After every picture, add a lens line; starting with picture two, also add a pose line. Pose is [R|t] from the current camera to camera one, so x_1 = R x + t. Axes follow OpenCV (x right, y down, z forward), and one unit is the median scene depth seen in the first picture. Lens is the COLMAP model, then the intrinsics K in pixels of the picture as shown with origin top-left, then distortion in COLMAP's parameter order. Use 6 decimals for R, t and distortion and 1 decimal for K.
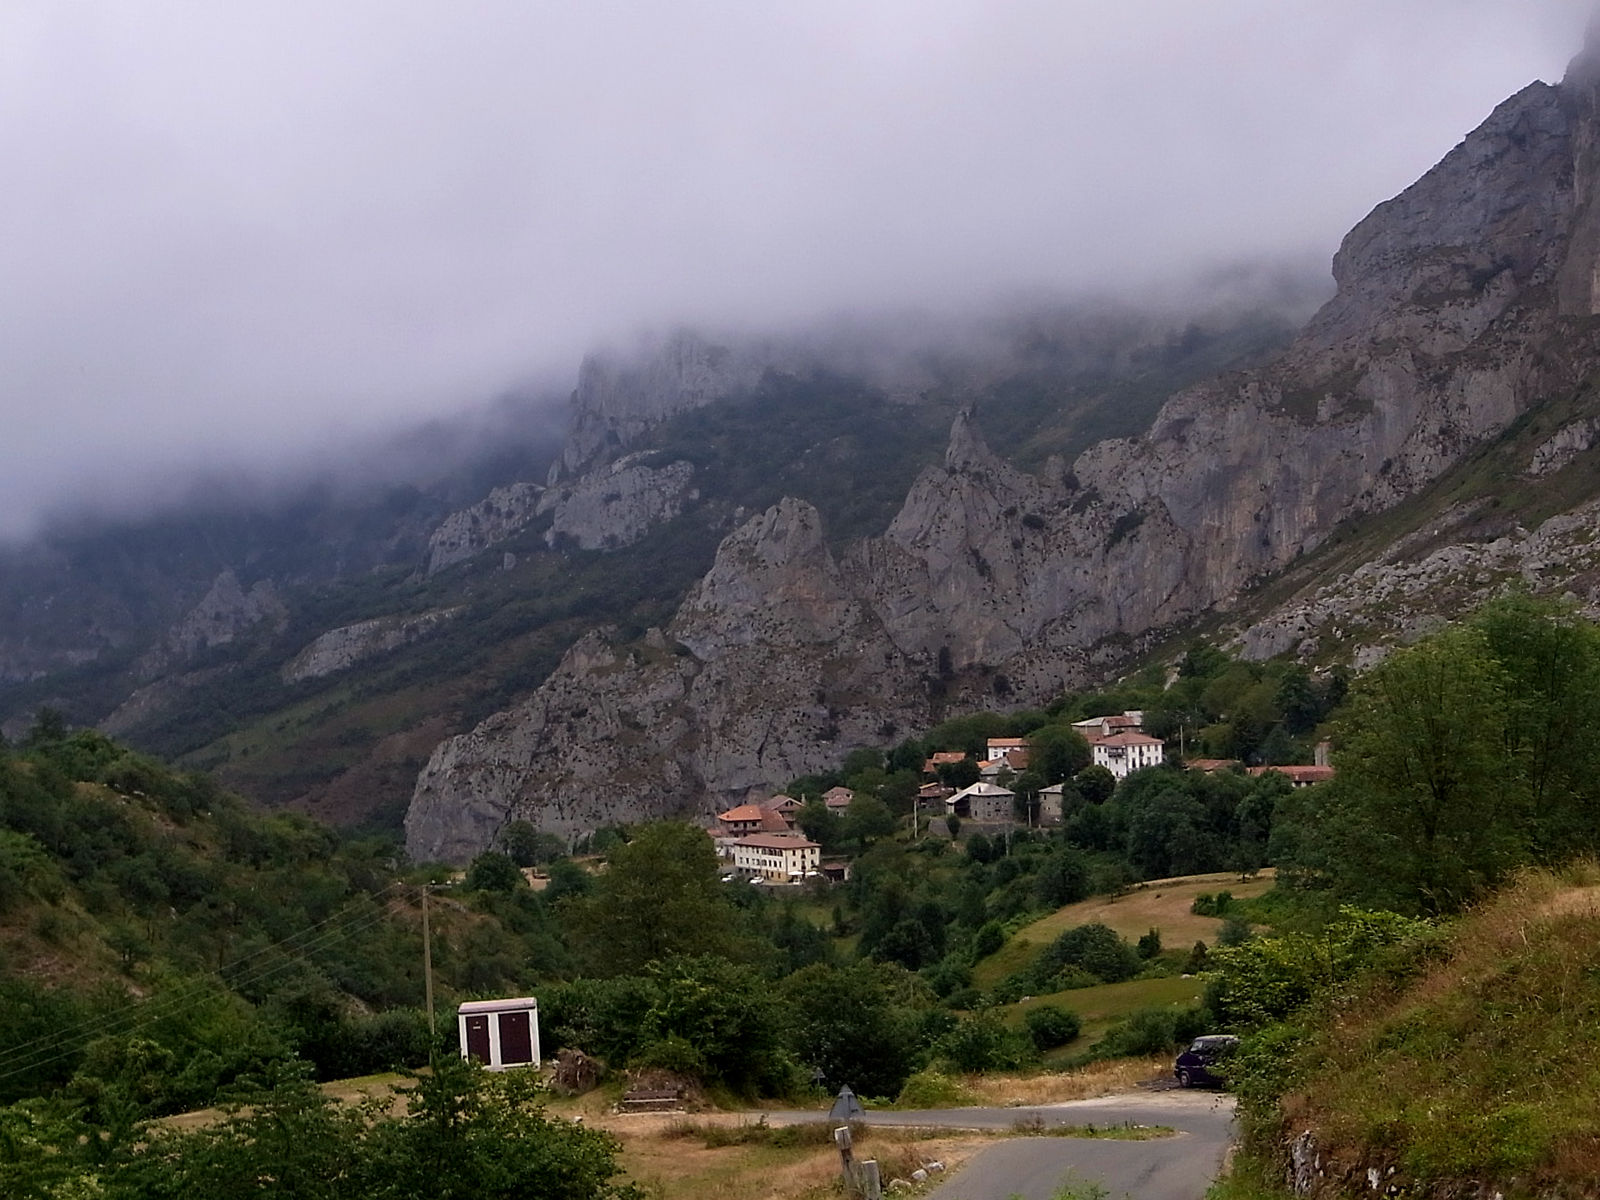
lens RADIAL K [[2105.2, 0, 800.0], [0, 2105.2, 600.0], [0, 0, 1]] dist [0.010581, -0.000201]
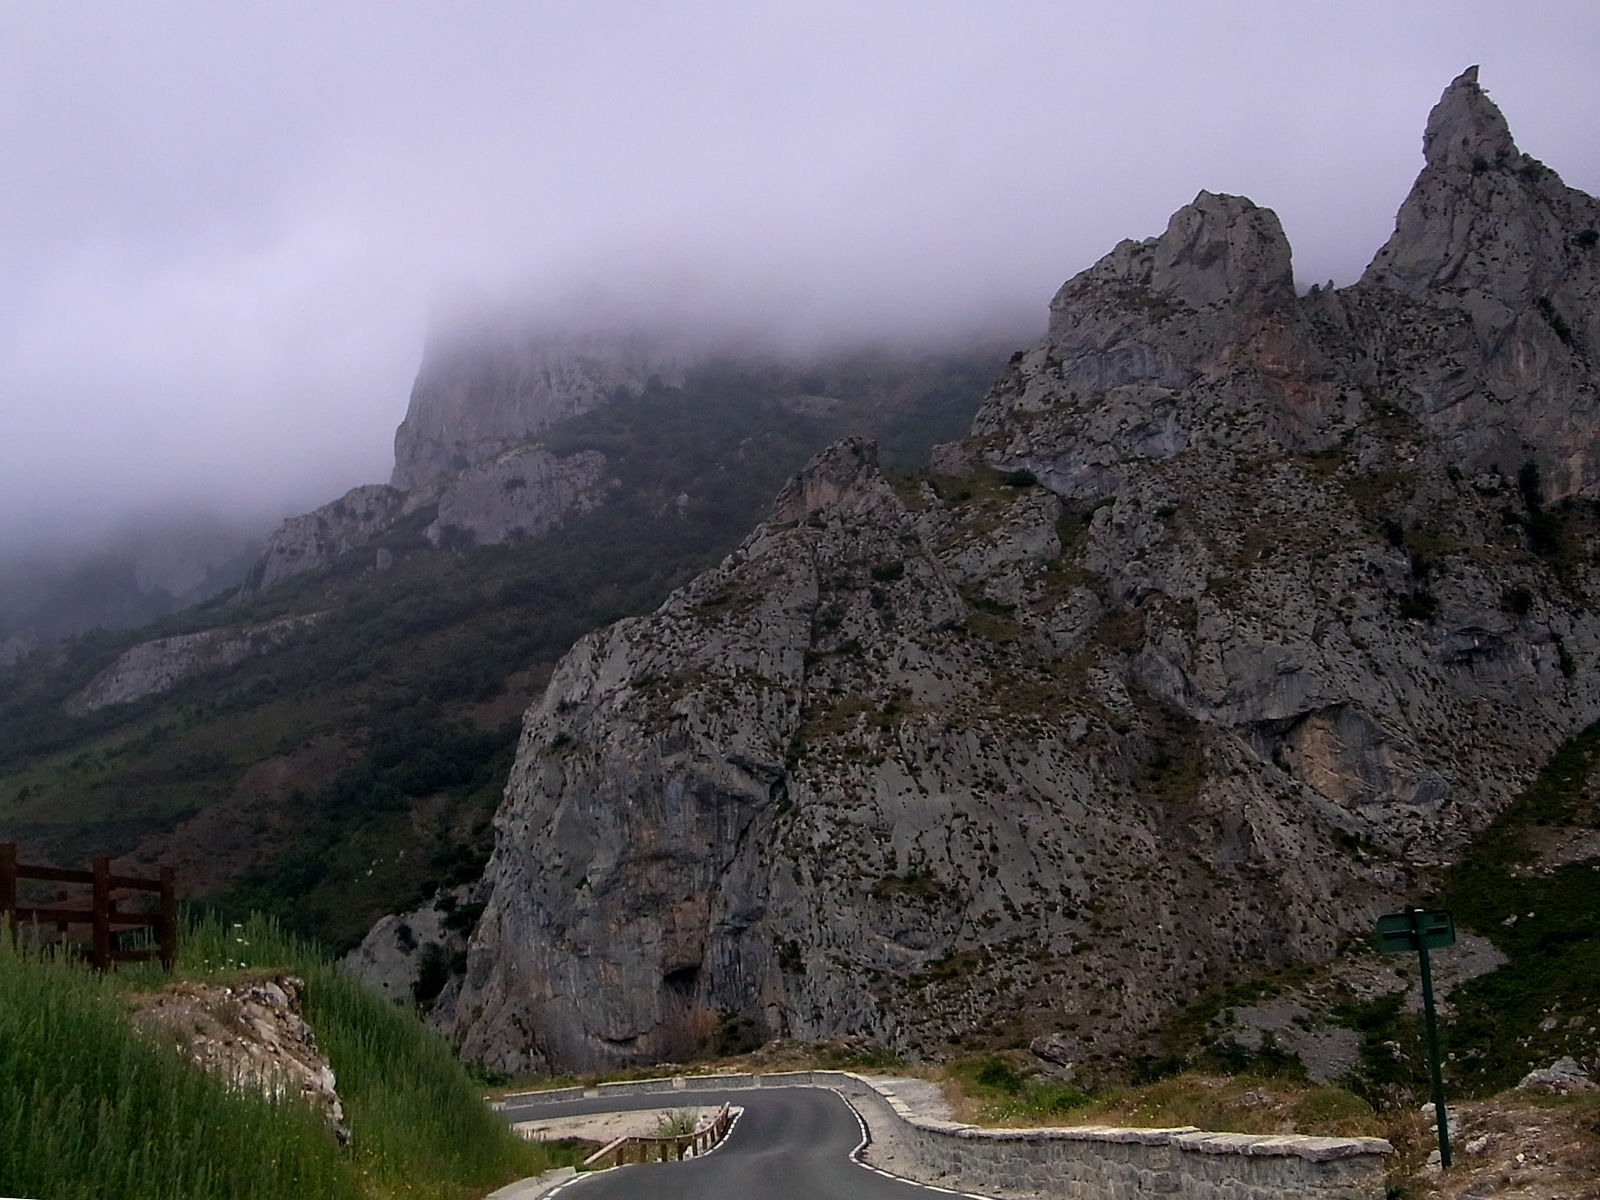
lens RADIAL K [[1674.7, 0, 838.5], [0, 1674.7, 601.4], [0, 0, 1]] dist [-0.130061, 0.199608]
pose [[0.973133, 0.004130, 0.230208, -0.193283], [0.017472, 0.995632, -0.091717, 0.090587], [-0.229581, 0.093275, 0.968810, 0.636922]]
